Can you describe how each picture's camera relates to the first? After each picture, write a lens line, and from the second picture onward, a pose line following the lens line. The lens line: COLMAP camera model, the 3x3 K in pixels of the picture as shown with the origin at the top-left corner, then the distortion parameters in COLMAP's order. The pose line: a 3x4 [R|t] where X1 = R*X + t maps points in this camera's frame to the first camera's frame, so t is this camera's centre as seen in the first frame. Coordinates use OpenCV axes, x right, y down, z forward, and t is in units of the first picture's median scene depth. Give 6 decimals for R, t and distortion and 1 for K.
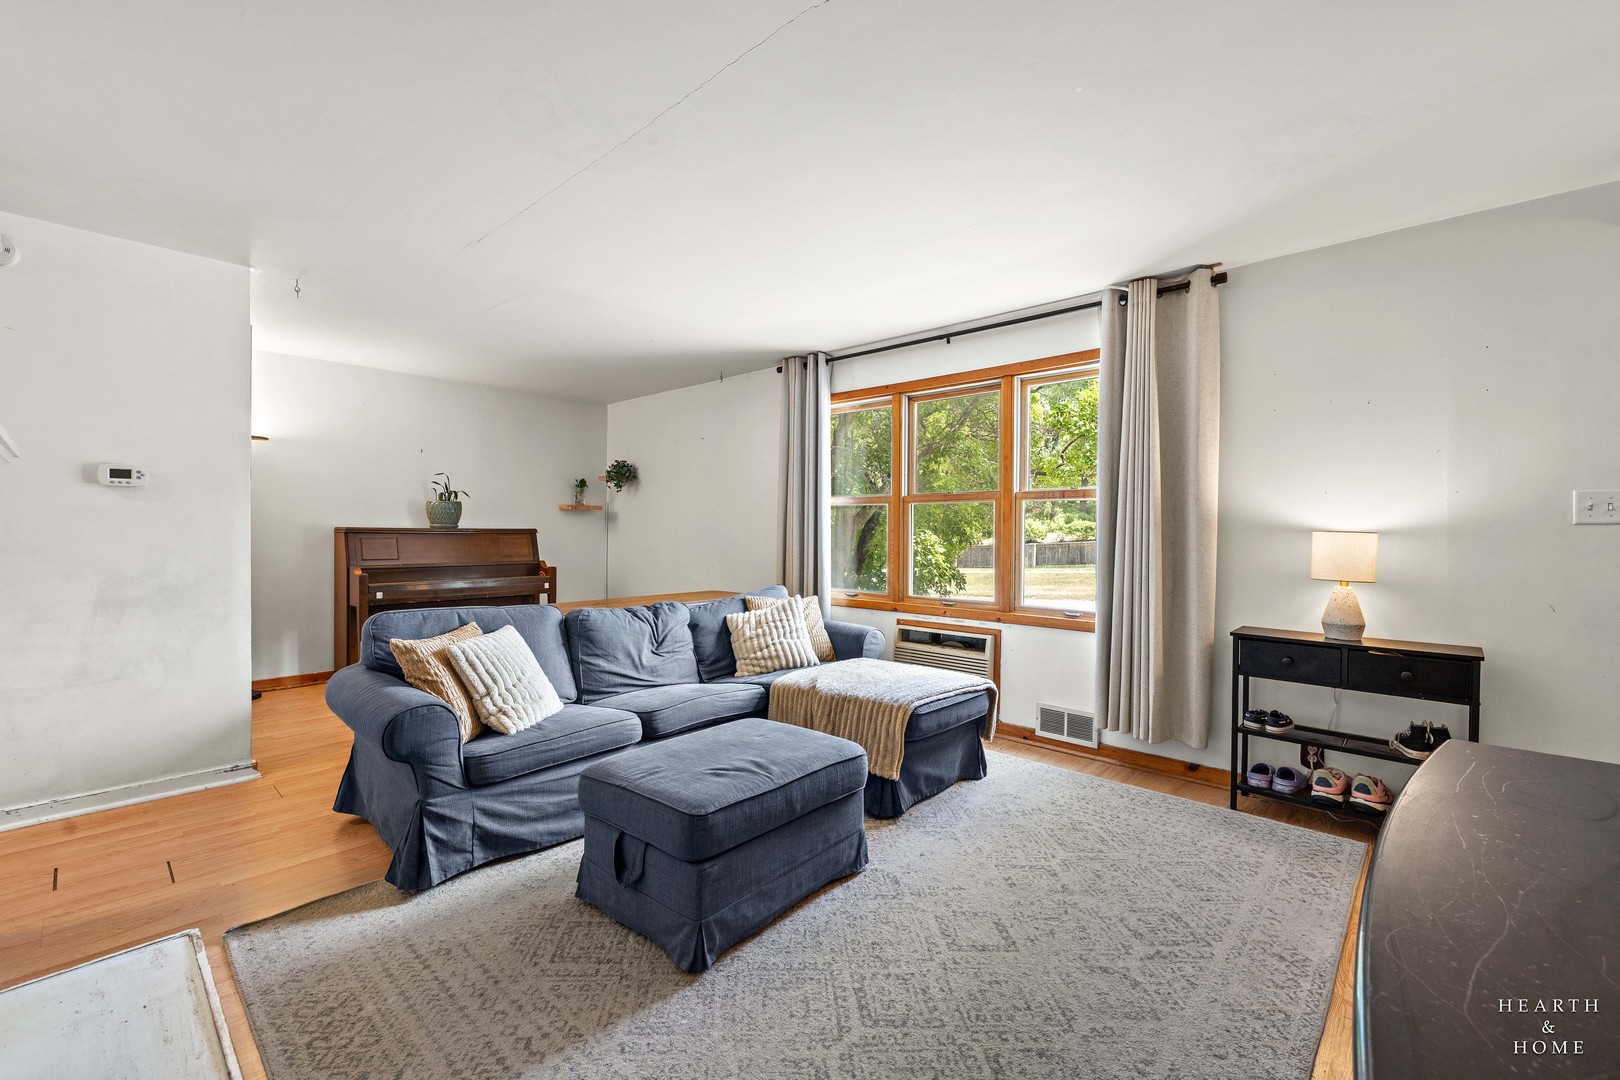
lens RADIAL K [[676.7, 0, 804.4], [0, 676.7, 528.5], [0, 0, 1]] dist [-0.000007, 0.000038]
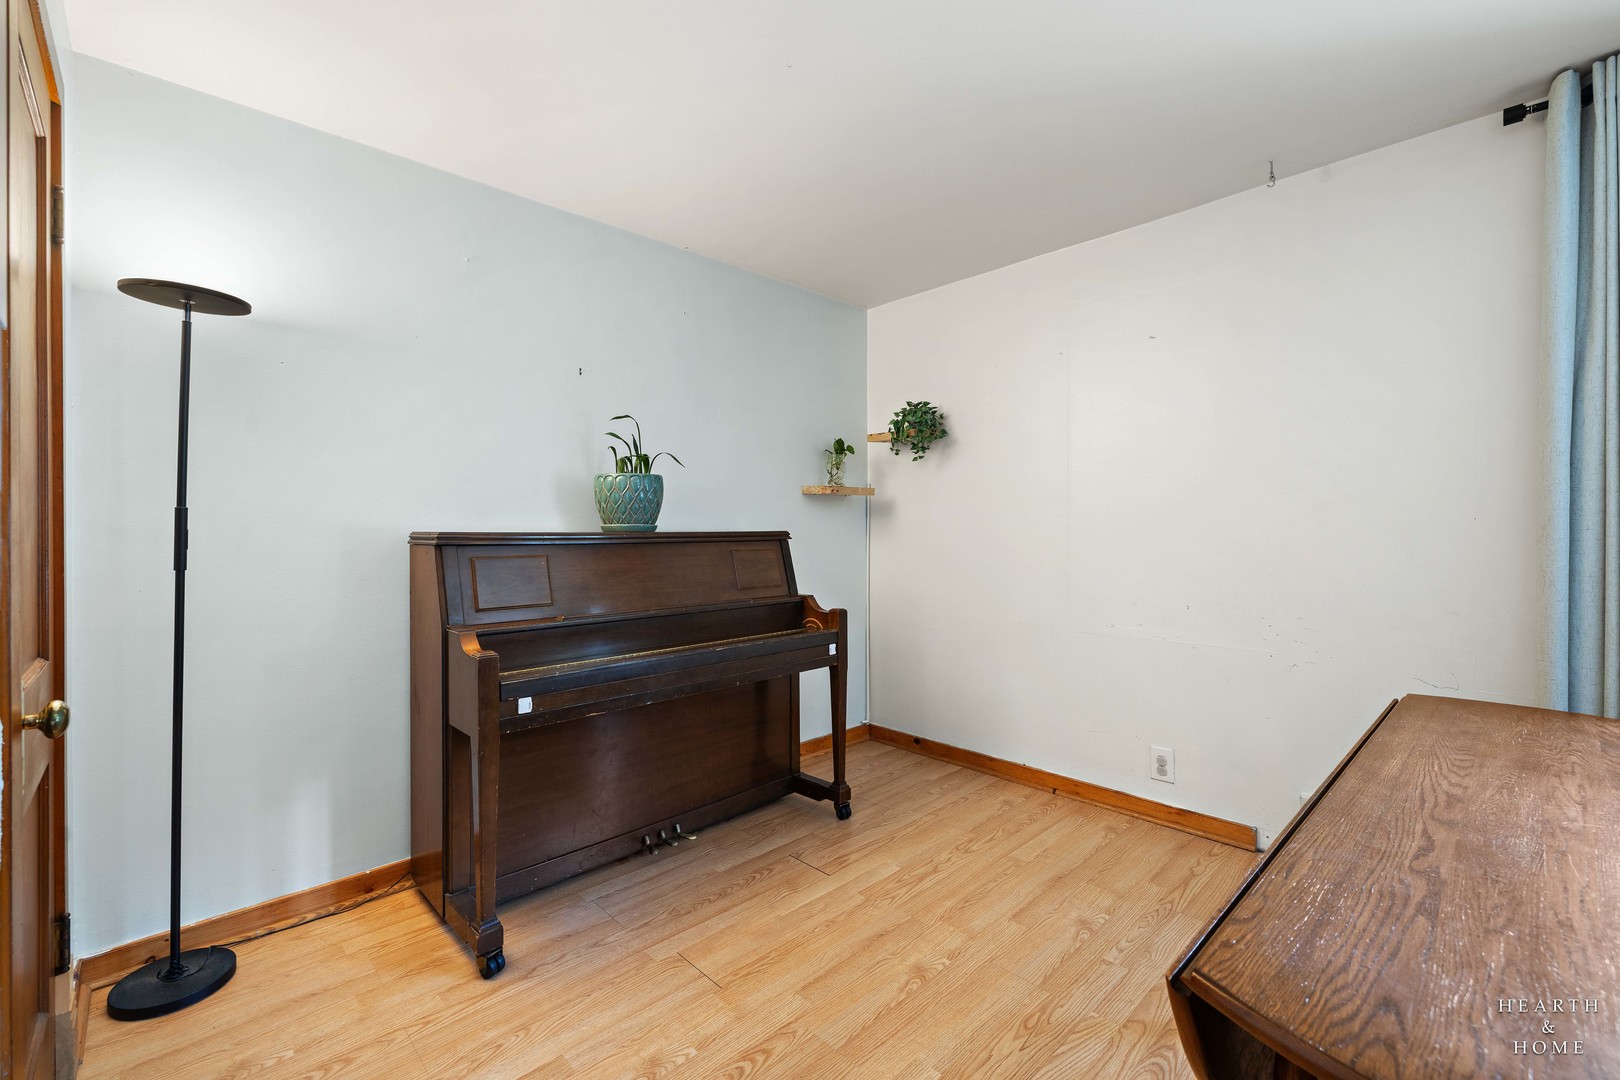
lens RADIAL K [[676.7, 0, 804.4], [0, 676.7, 528.5], [0, 0, 1]] dist [-0.000007, 0.000038]
pose [[0.998589, -0.011443, -0.051865, -0.430660], [0.011412, 0.999934, -0.000884, -0.001680], [0.051872, 0.000291, 0.998654, 0.596782]]
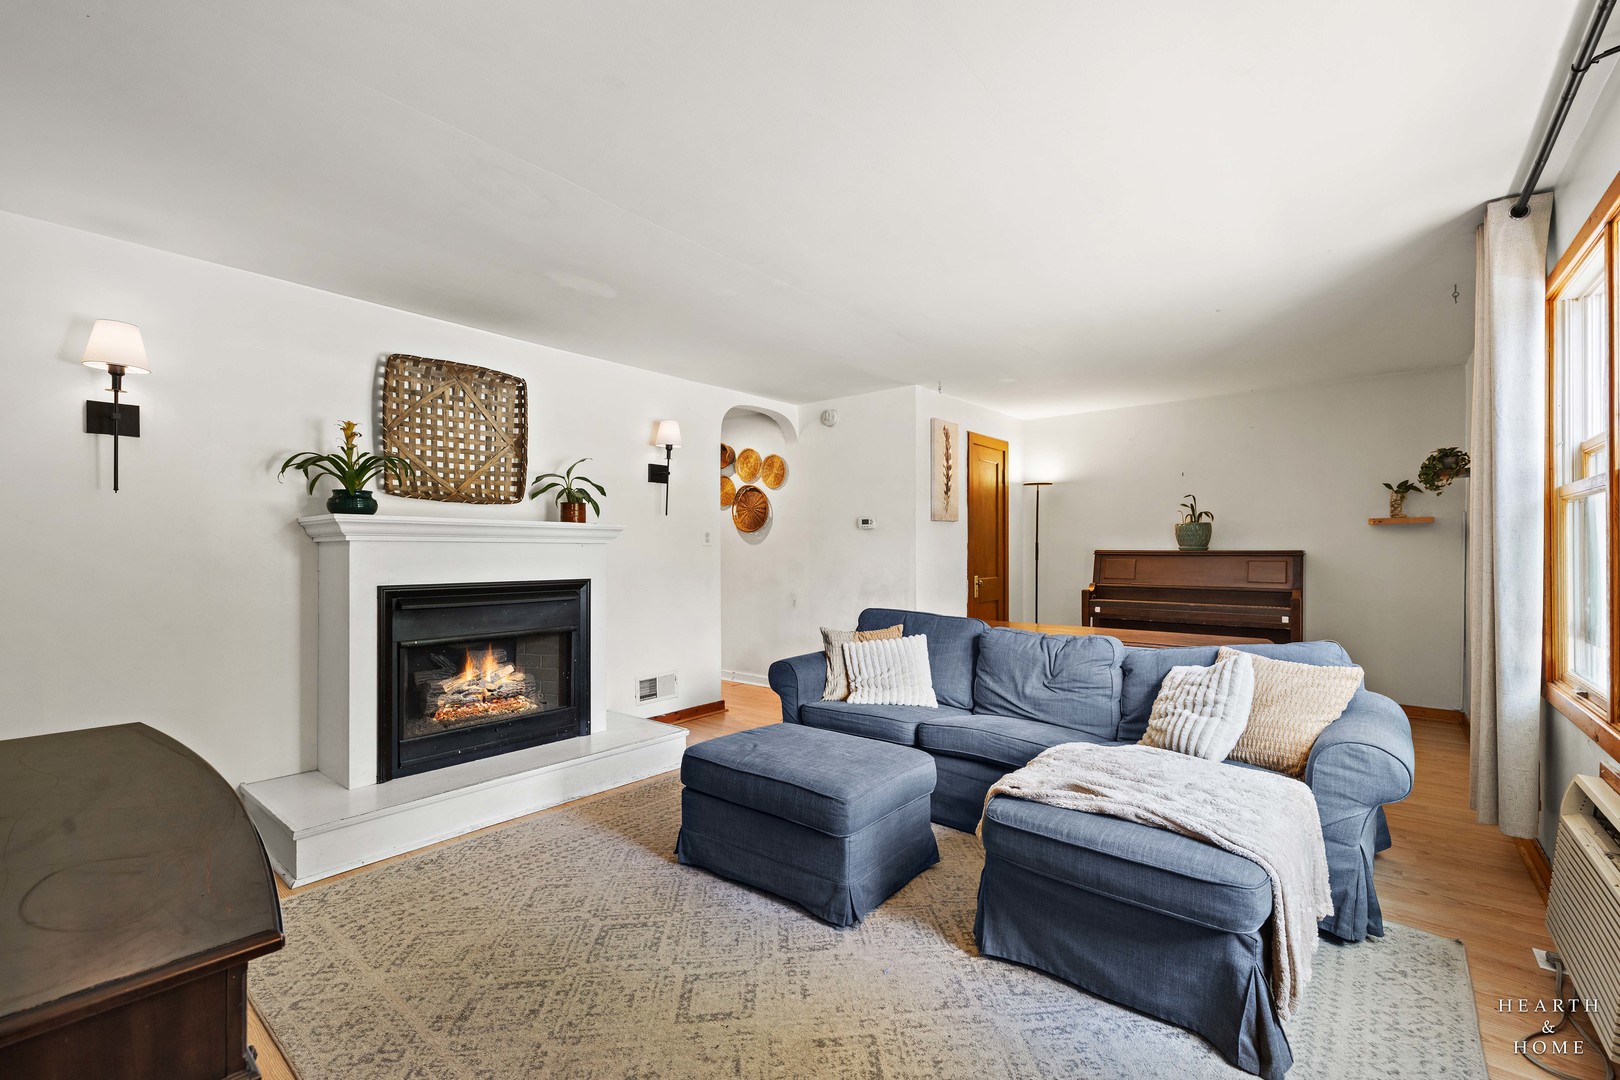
lens RADIAL K [[682.3, 0, 804.9], [0, 682.3, 556.1], [0, 0, 1]] dist [0.000959, 0.000442]
pose [[0.051844, 0.000730, -0.998655, 0.469885], [0.004161, 0.999991, 0.000947, 0.004841], [0.998647, -0.004205, 0.051841, 0.433947]]
